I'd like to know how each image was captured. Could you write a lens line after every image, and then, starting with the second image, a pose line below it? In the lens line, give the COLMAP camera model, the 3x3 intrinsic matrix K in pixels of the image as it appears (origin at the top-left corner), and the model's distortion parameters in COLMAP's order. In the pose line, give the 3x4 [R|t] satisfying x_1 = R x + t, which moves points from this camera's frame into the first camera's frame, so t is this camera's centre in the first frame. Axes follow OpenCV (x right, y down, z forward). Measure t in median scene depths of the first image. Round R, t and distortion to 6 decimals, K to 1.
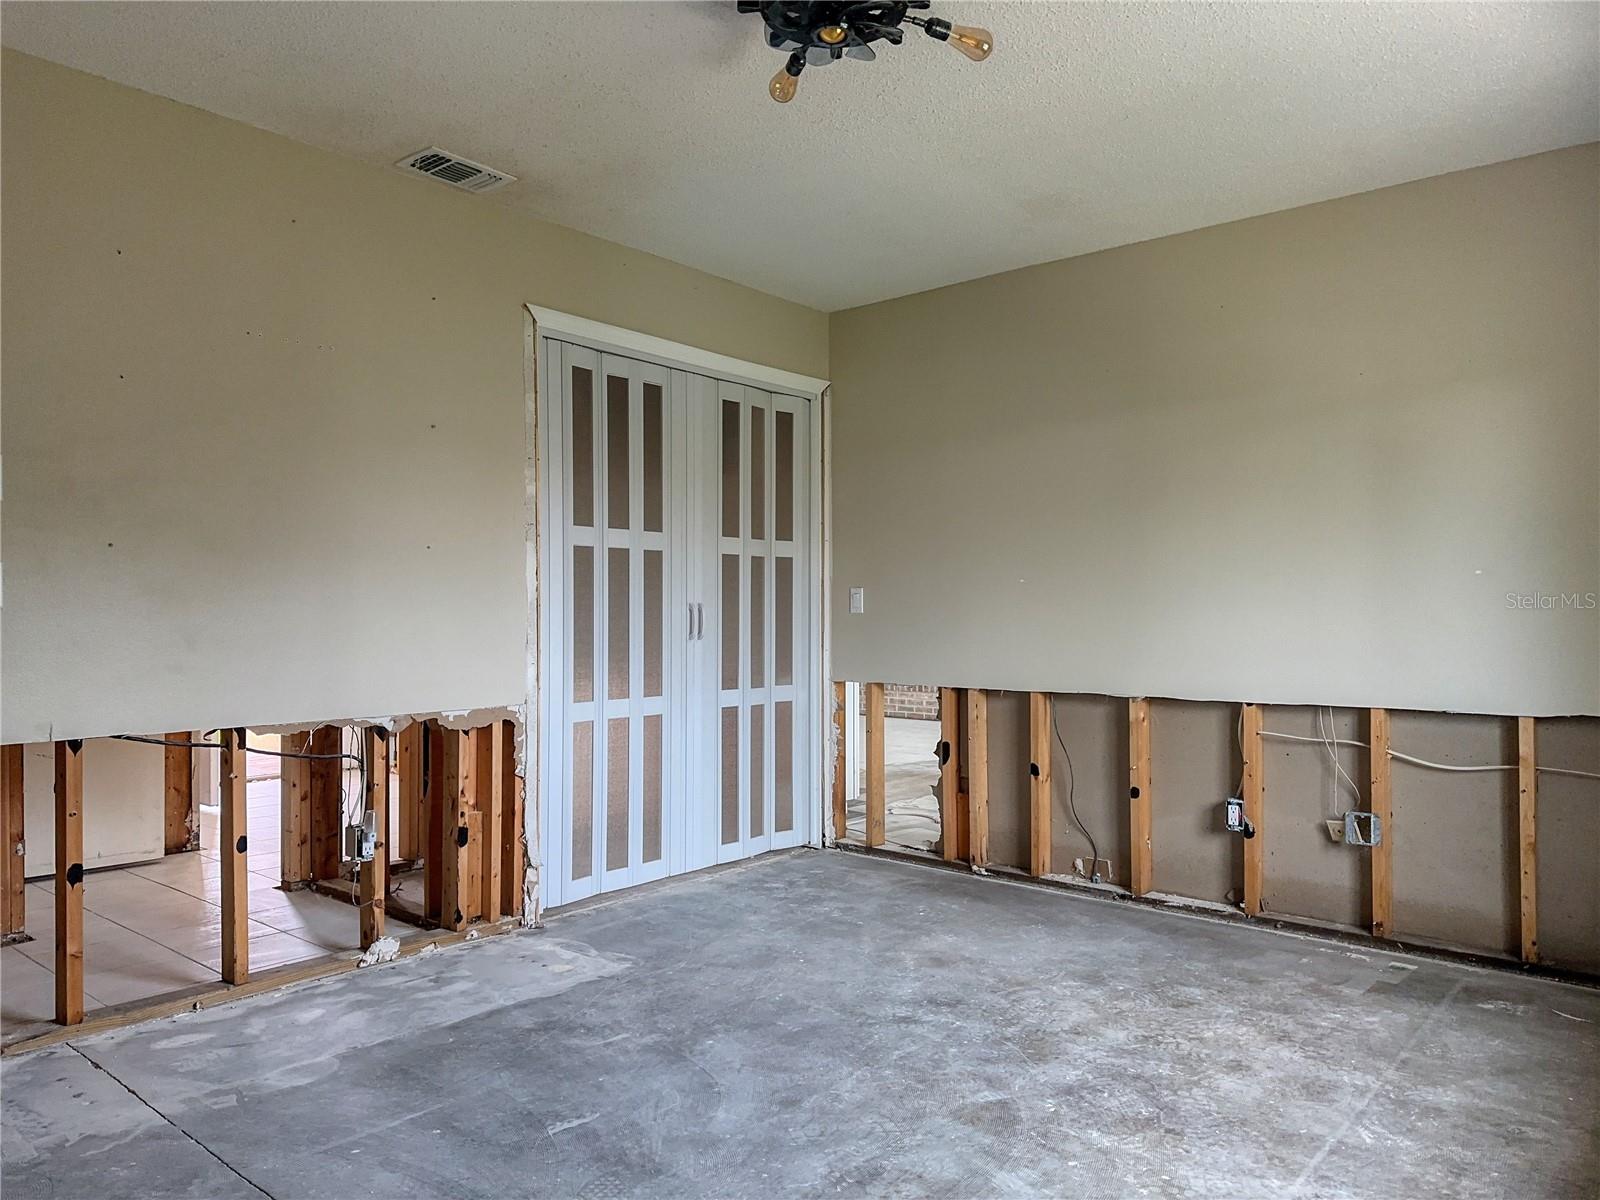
lens RADIAL K [[1118.2, 0, 799.0], [0, 1118.2, 605.7], [0, 0, 1]] dist [0.051159, -0.058866]
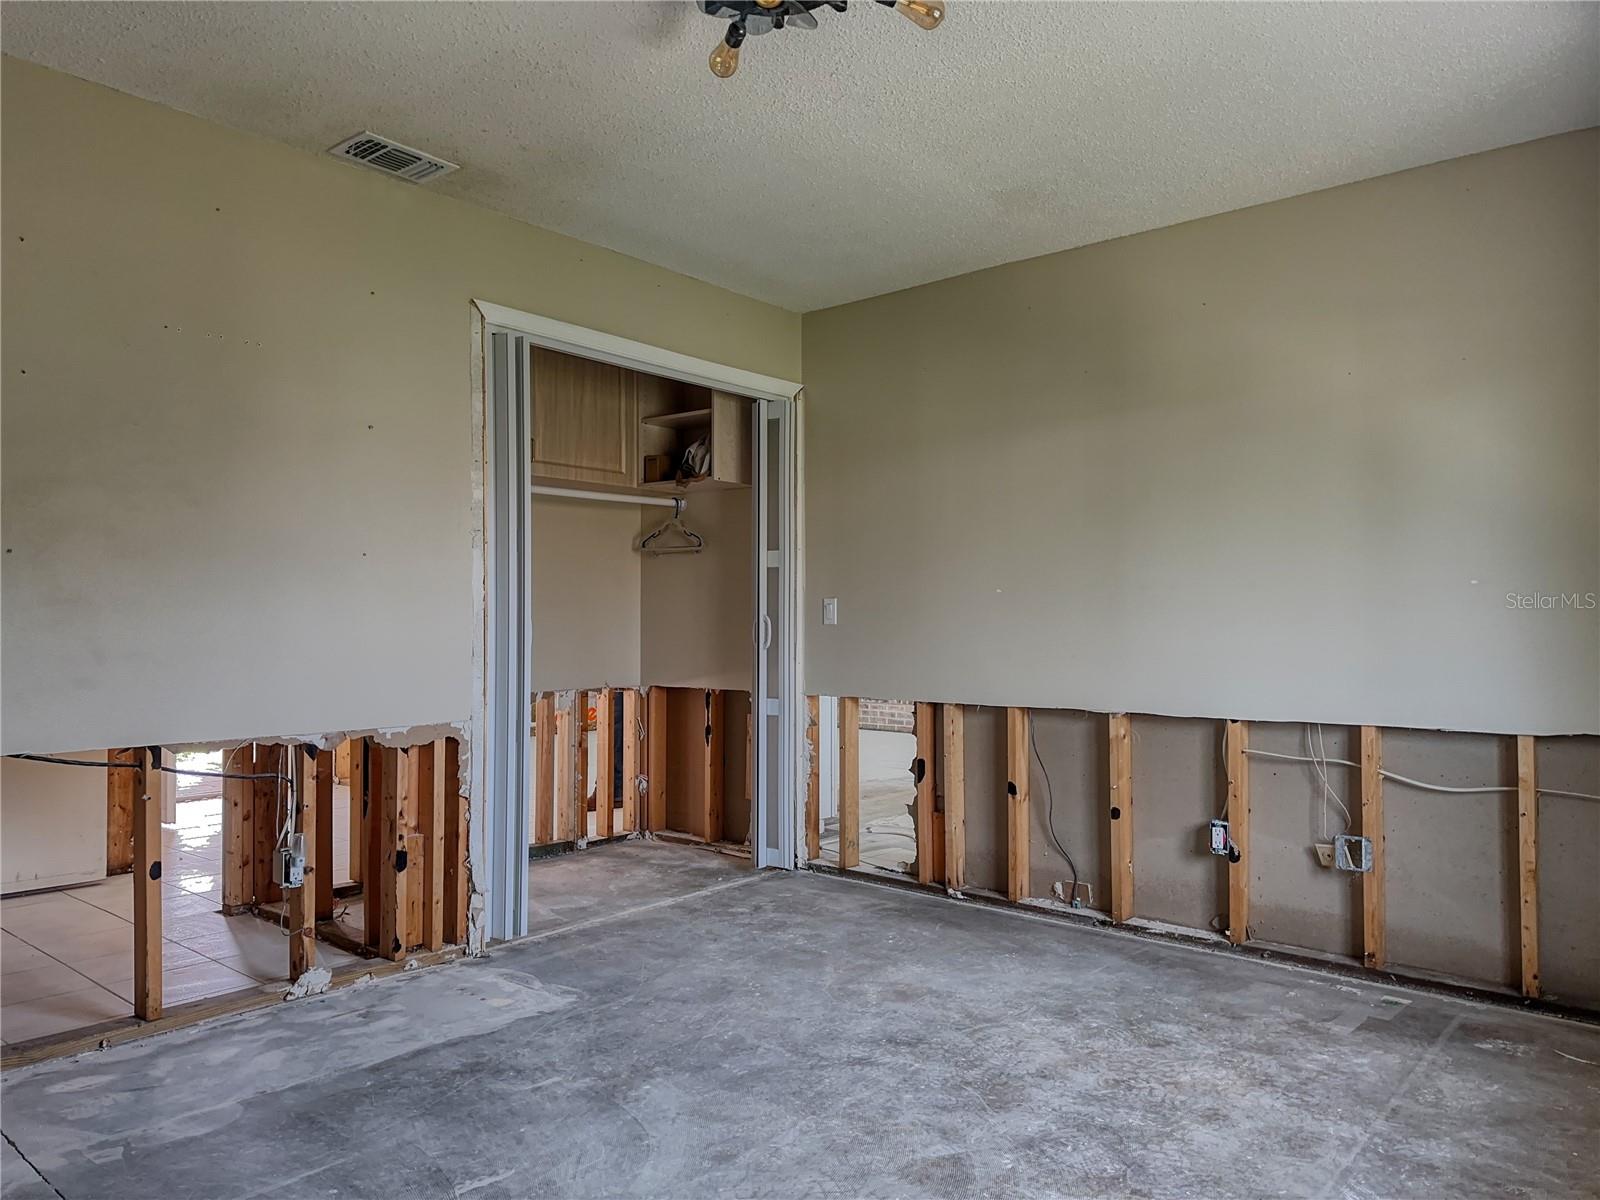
lens RADIAL K [[1116.0, 0, 801.2], [0, 1116.0, 605.4], [0, 0, 1]] dist [0.037780, -0.039020]
pose [[0.999997, 0.000918, -0.002231, 0.043502], [-0.000941, 0.999946, -0.010302, 0.000349], [0.002221, 0.010304, 0.999944, 0.062175]]
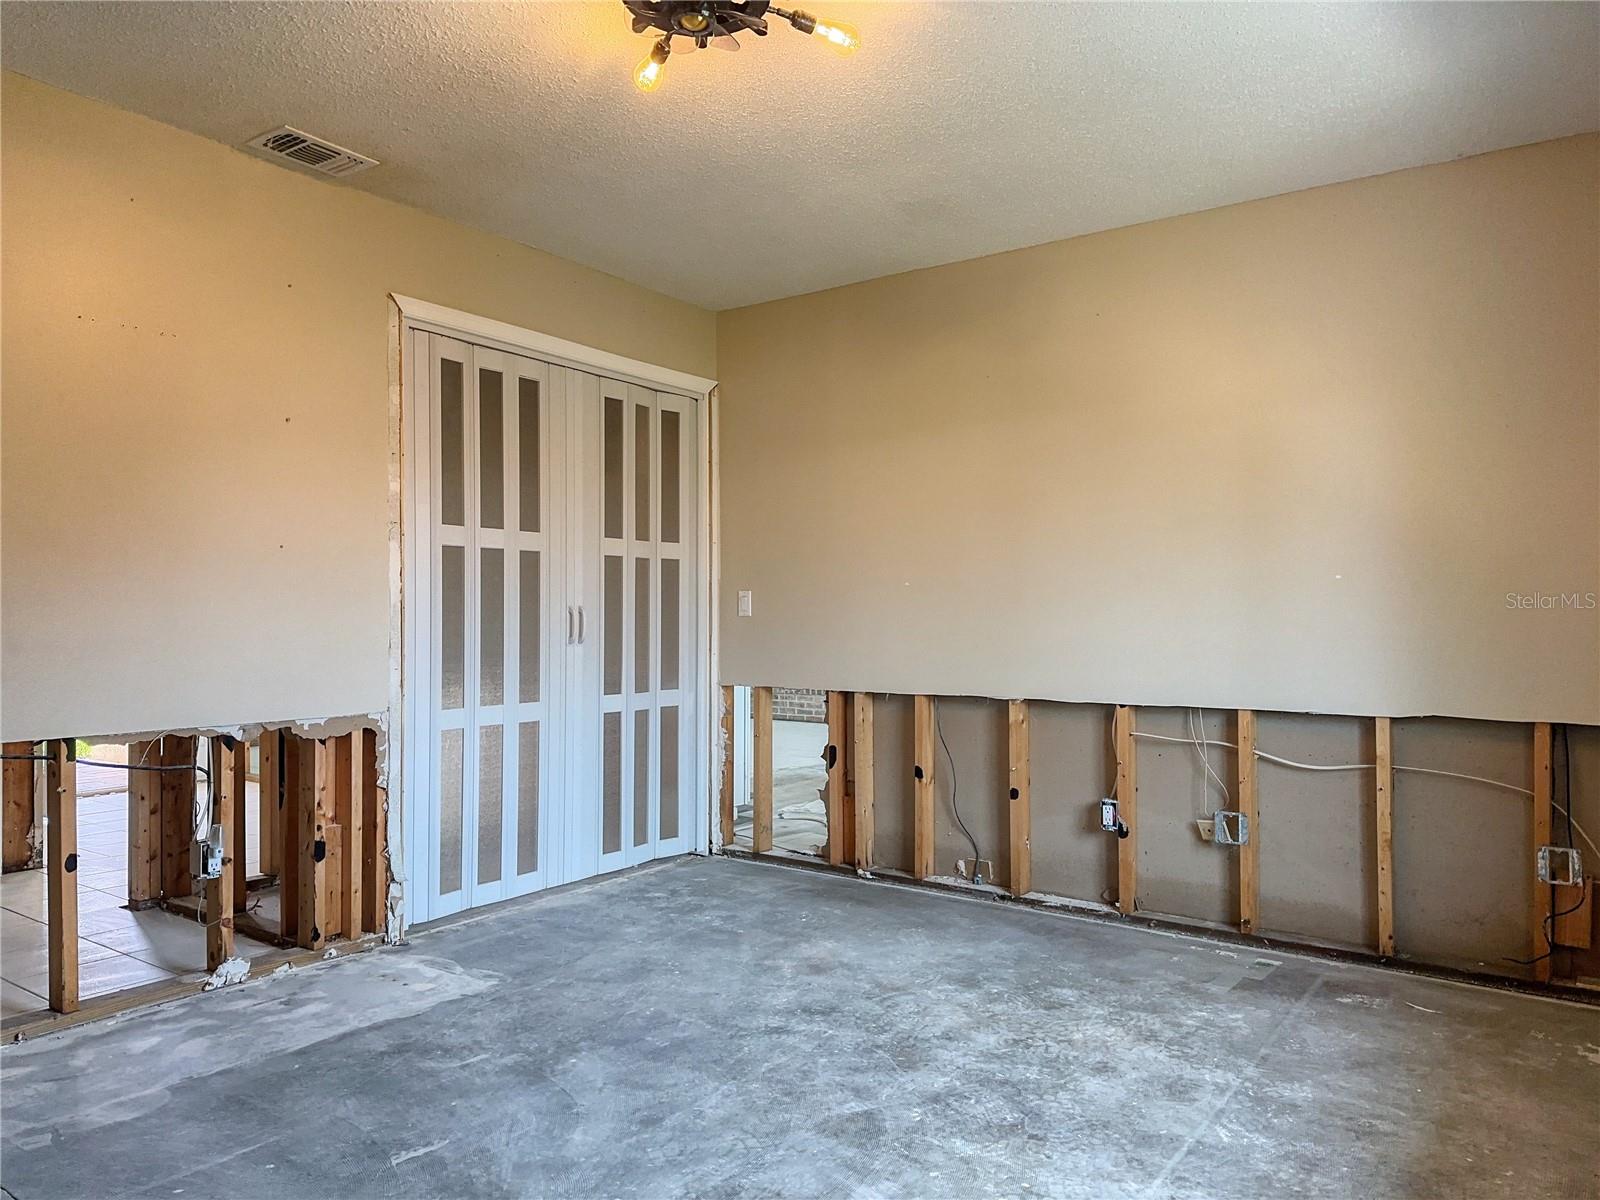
lens RADIAL K [[1118.2, 0, 799.0], [0, 1118.2, 605.7], [0, 0, 1]] dist [0.051159, -0.058866]
pose [[0.996798, 0.001528, 0.079940, 0.031425], [-0.001304, 0.999995, -0.002852, 0.000235], [-0.079944, 0.002739, 0.996796, 0.017355]]
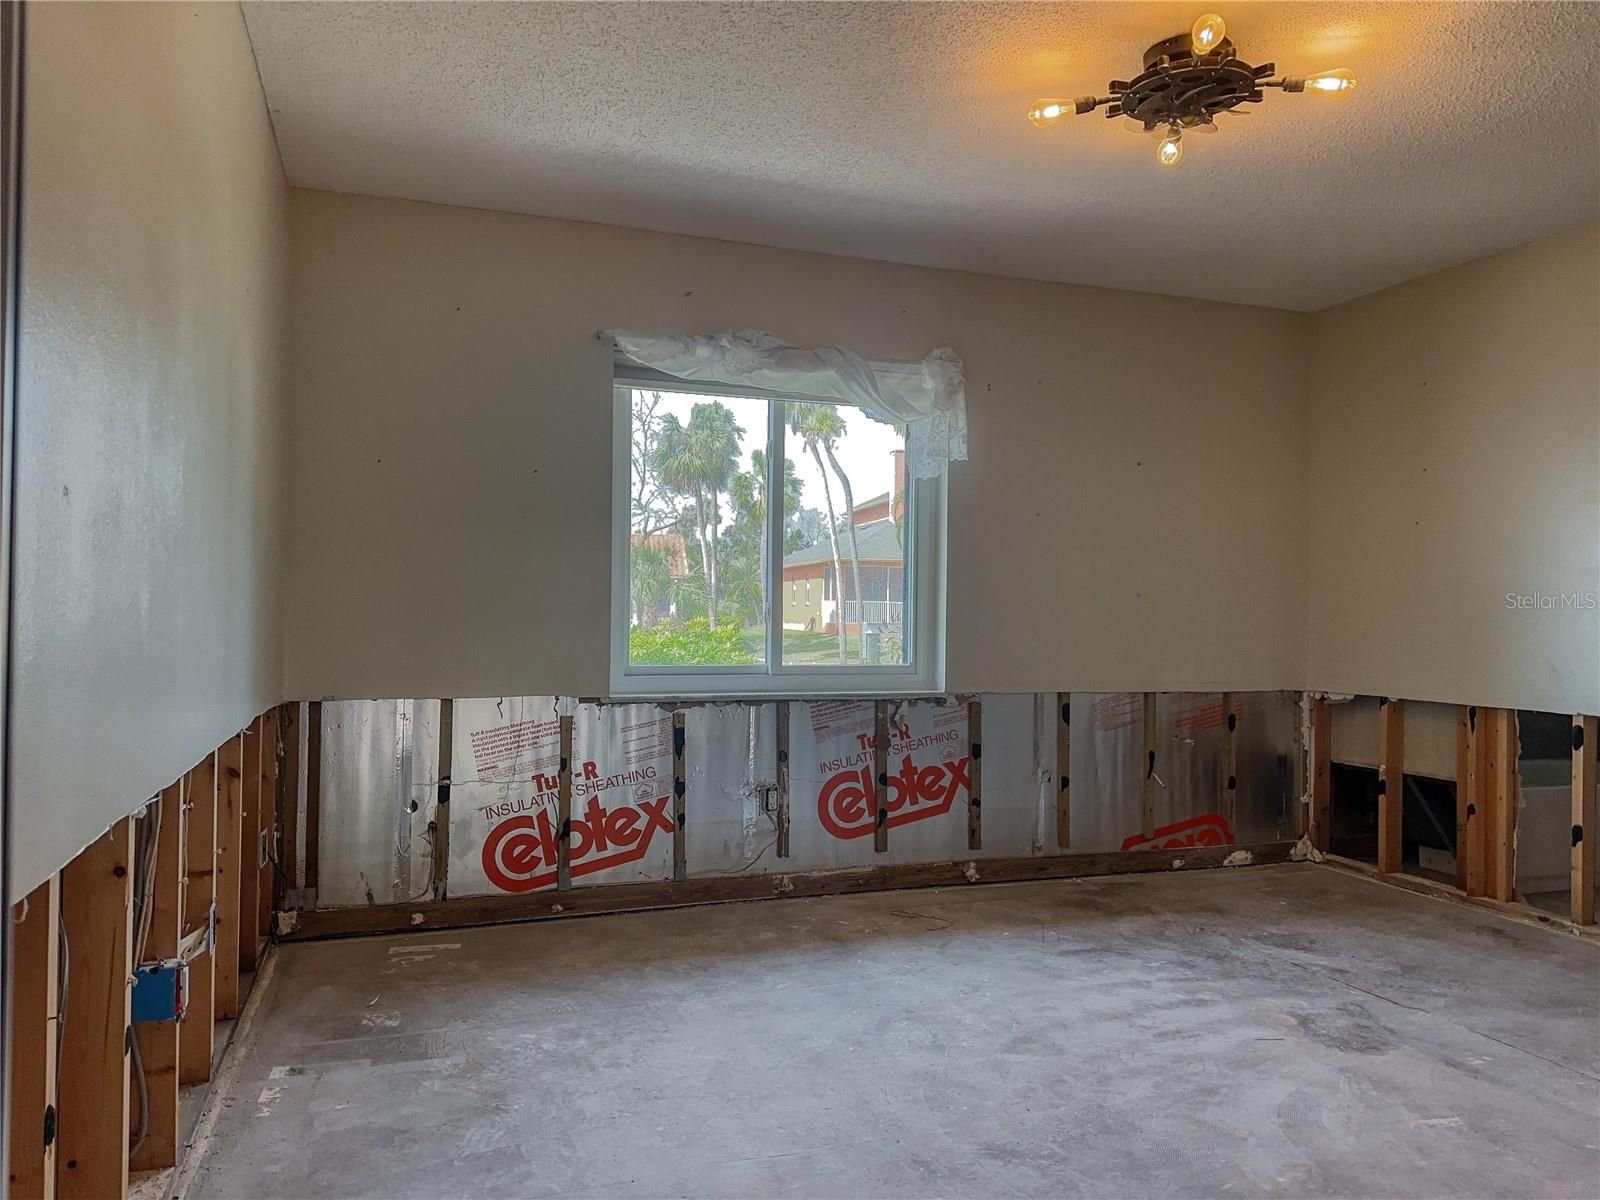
lens RADIAL K [[1135.9, 0, 801.2], [0, 1135.9, 602.8], [0, 0, 1]] dist [-0.003227, -0.030054]
pose [[-0.863449, -0.001601, 0.504434, -0.160065], [-0.010649, 0.999830, -0.015054, 0.012970], [-0.504324, -0.018370, -0.863319, 1.603376]]
